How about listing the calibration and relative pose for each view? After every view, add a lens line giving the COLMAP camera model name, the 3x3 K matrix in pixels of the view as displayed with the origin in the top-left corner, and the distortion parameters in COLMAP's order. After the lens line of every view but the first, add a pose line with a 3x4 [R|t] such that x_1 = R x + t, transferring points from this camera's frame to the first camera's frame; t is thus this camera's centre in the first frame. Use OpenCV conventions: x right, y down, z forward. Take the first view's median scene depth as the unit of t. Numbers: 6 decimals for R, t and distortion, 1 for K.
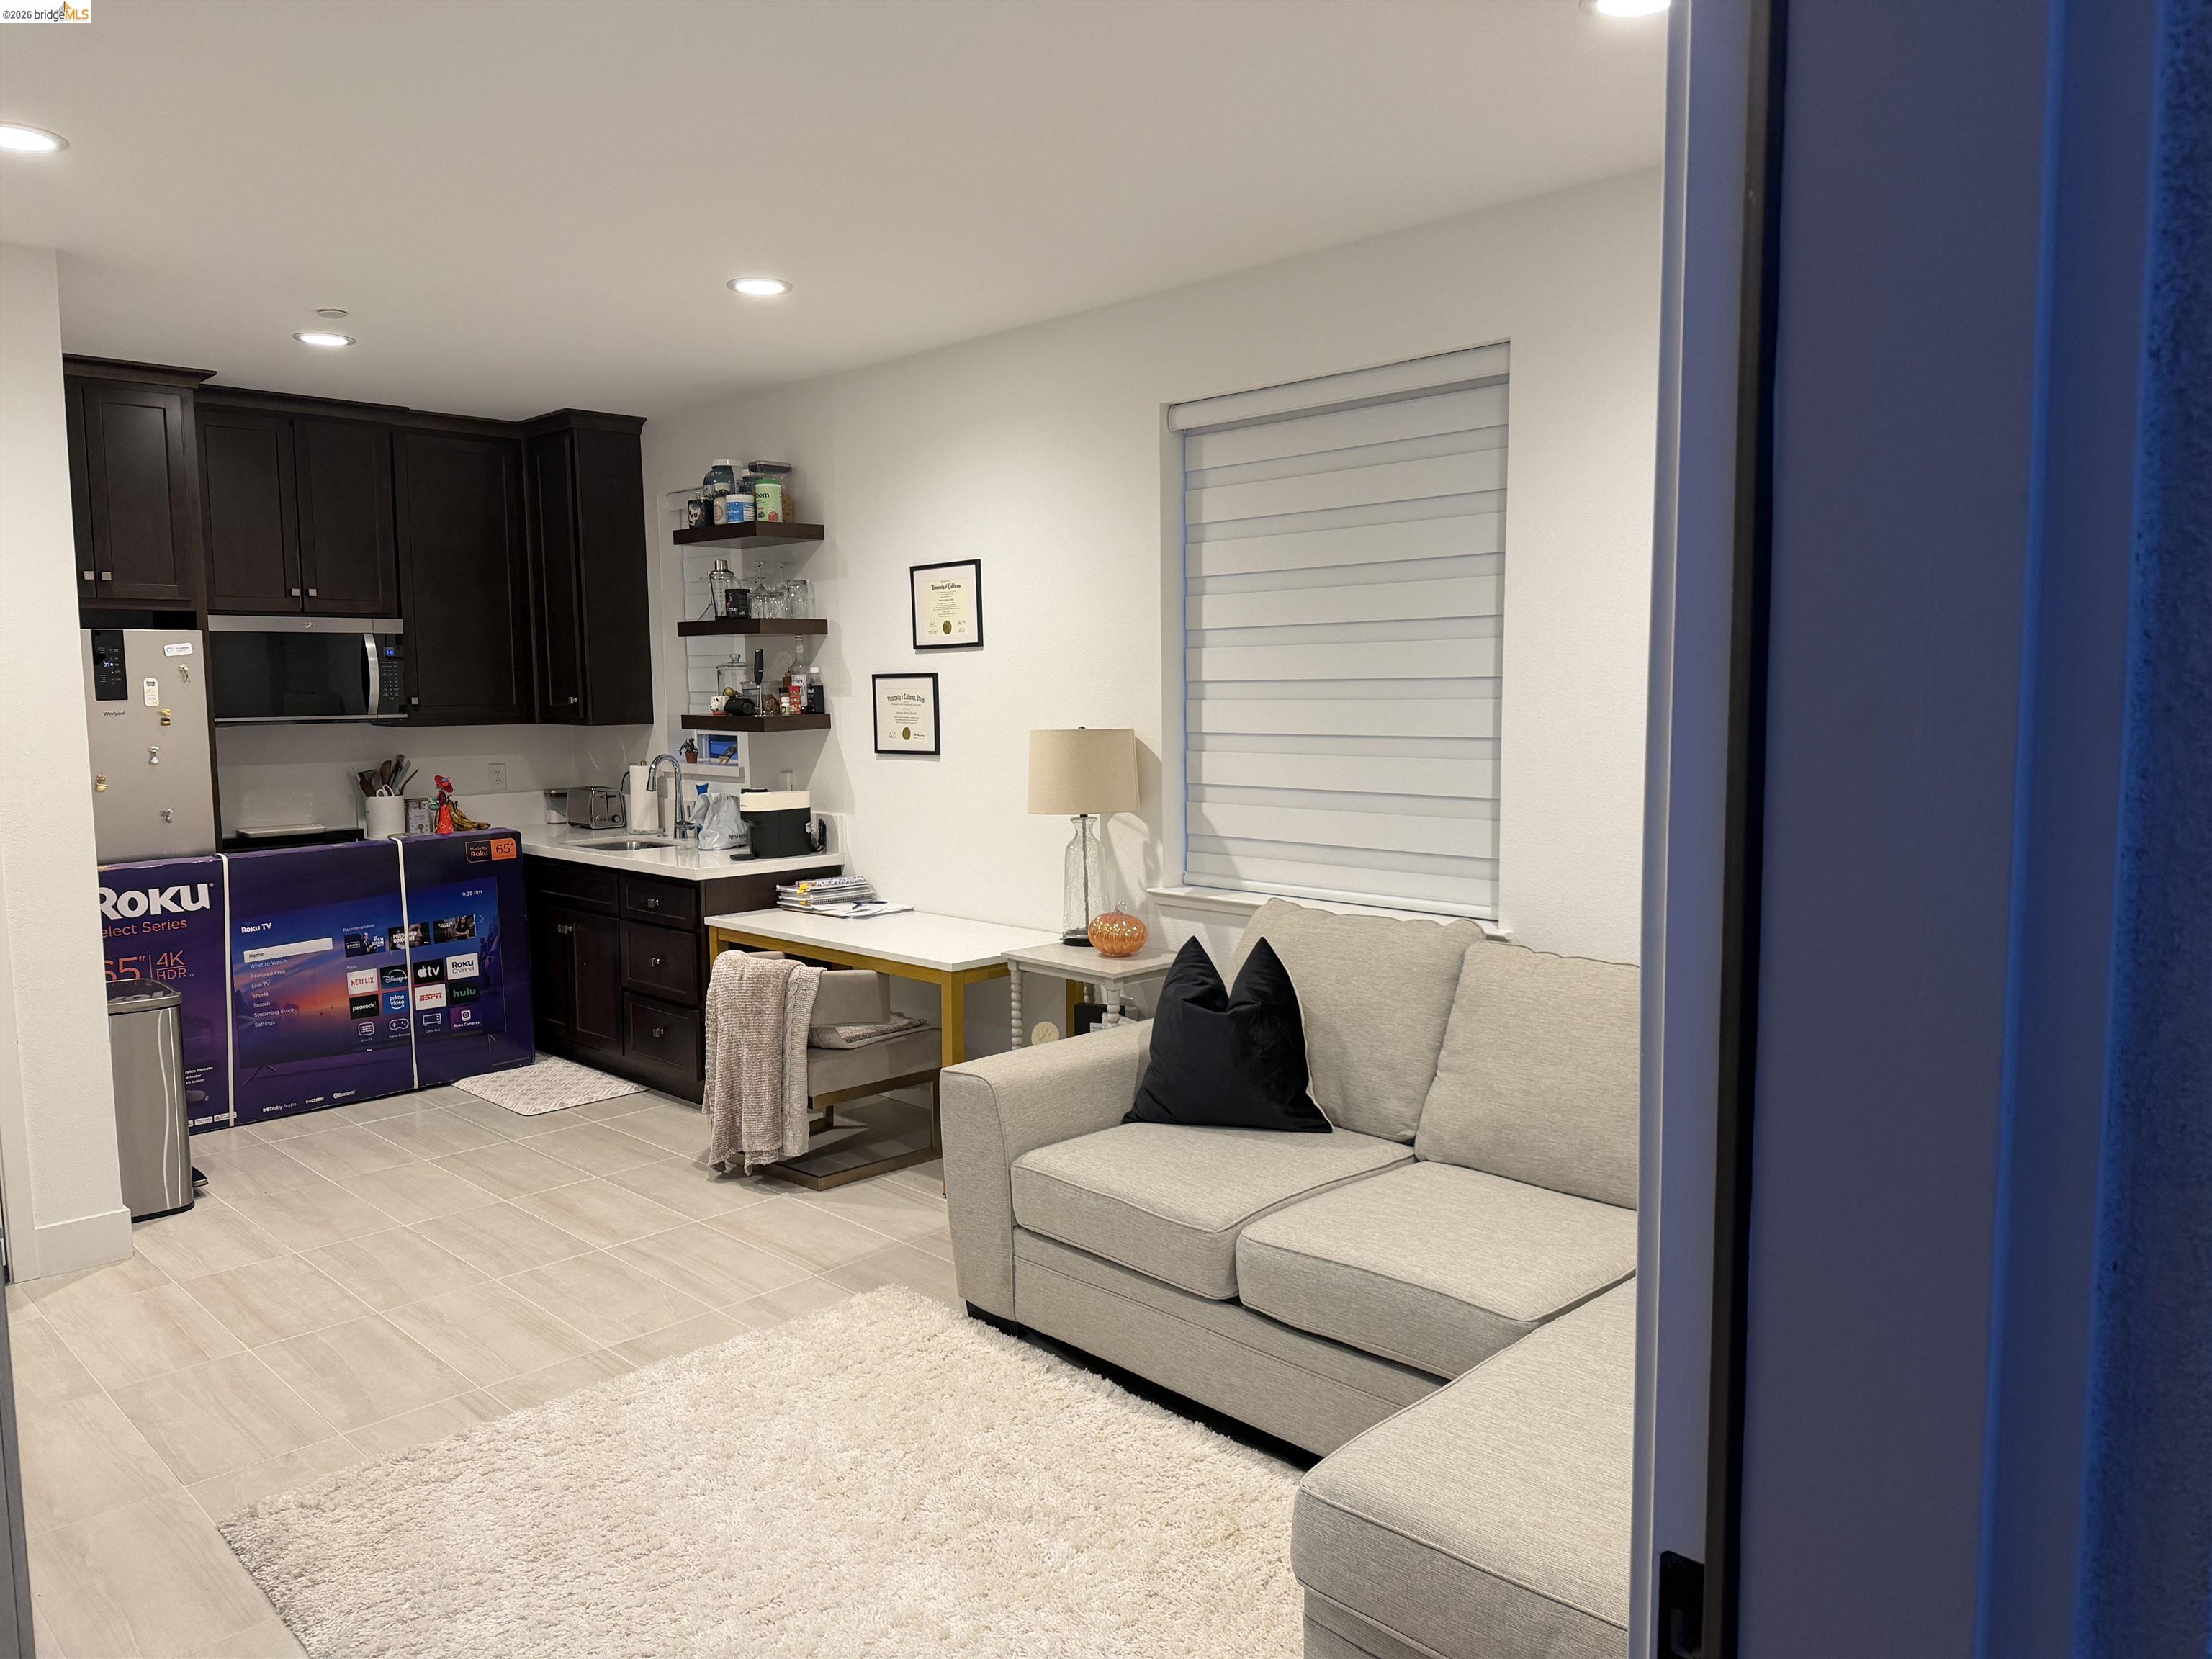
lens RADIAL K [[1557.1, 0, 1106.0], [0, 1557.1, 829.5], [0, 0, 1]] dist [-0.002015, -0.002502]
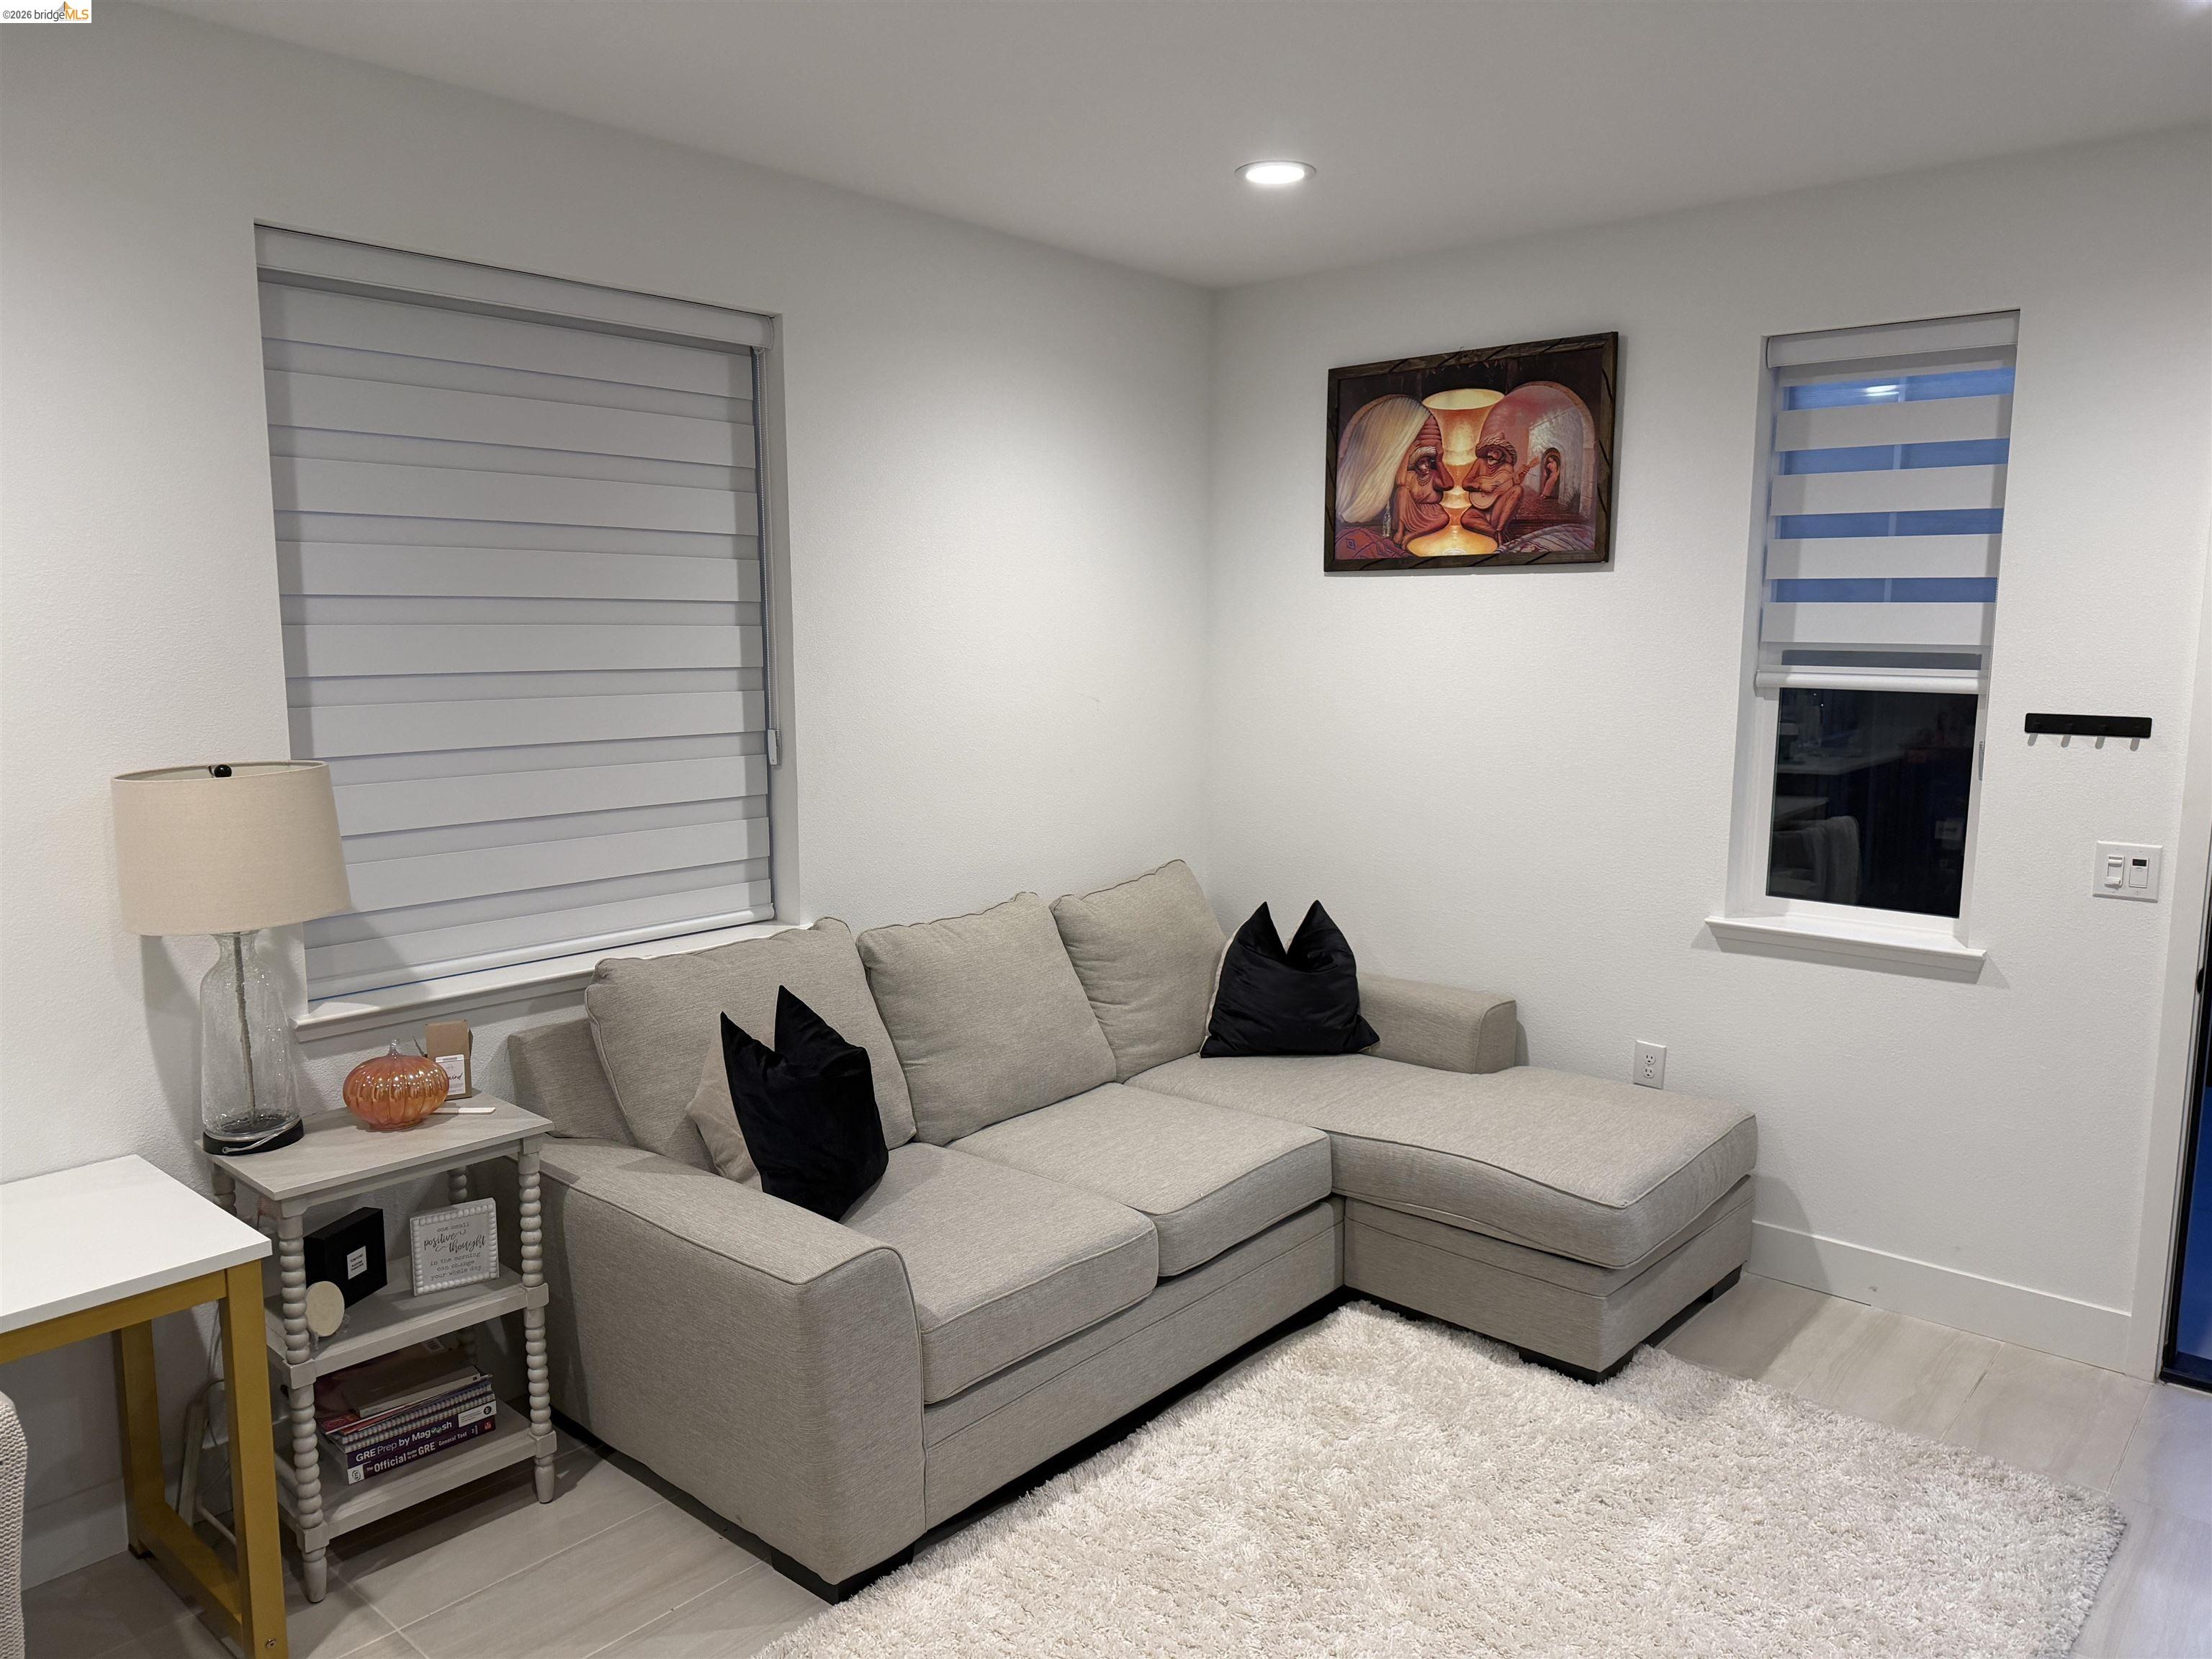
lens RADIAL K [[1533.7, 0, 1107.7], [0, 1533.7, 836.2], [0, 0, 1]] dist [0.129081, -0.154433]
pose [[-0.088840, -0.128773, 0.987687, -0.875078], [0.091735, 0.986335, 0.136848, -0.129586], [-0.991813, 0.102763, -0.075813, 1.063691]]
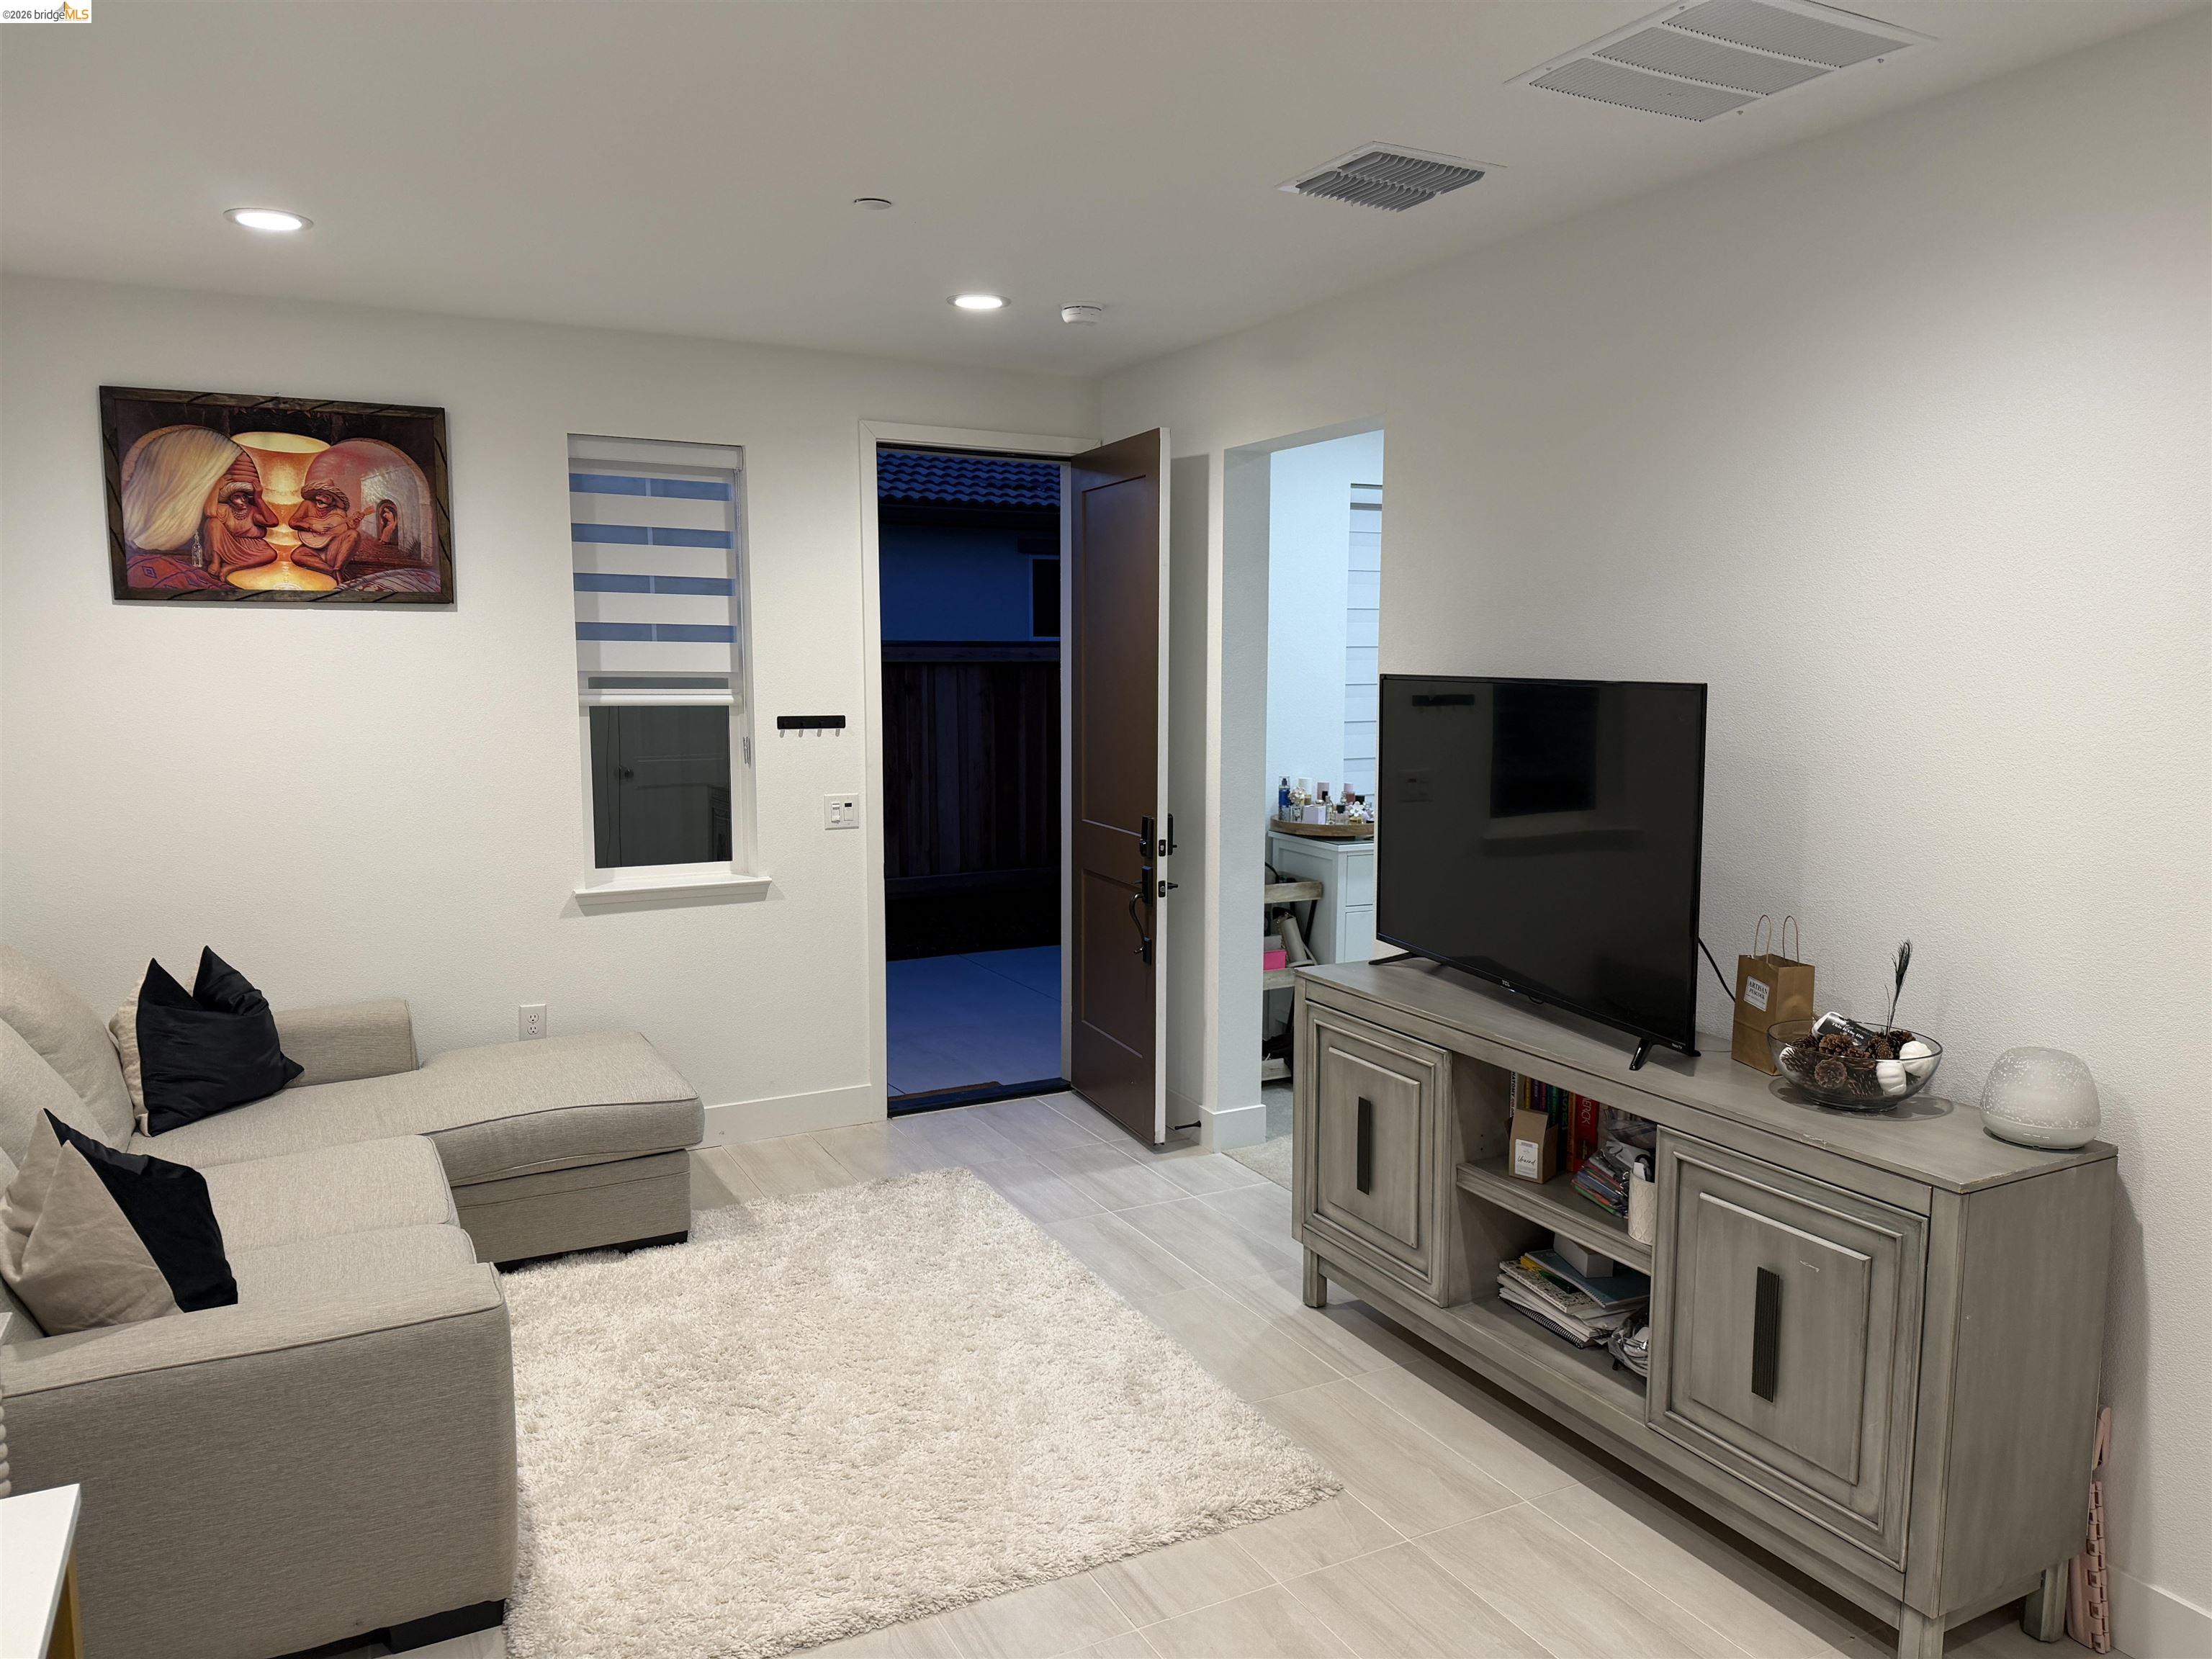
lens RADIAL K [[1557.1, 0, 1106.0], [0, 1557.1, 829.5], [0, 0, 1]] dist [-0.002015, -0.002502]
pose [[-0.958928, -0.027459, 0.282316, -0.703470], [0.031639, 0.978738, 0.202661, -0.188065], [-0.281878, 0.203269, -0.937671, 1.599737]]
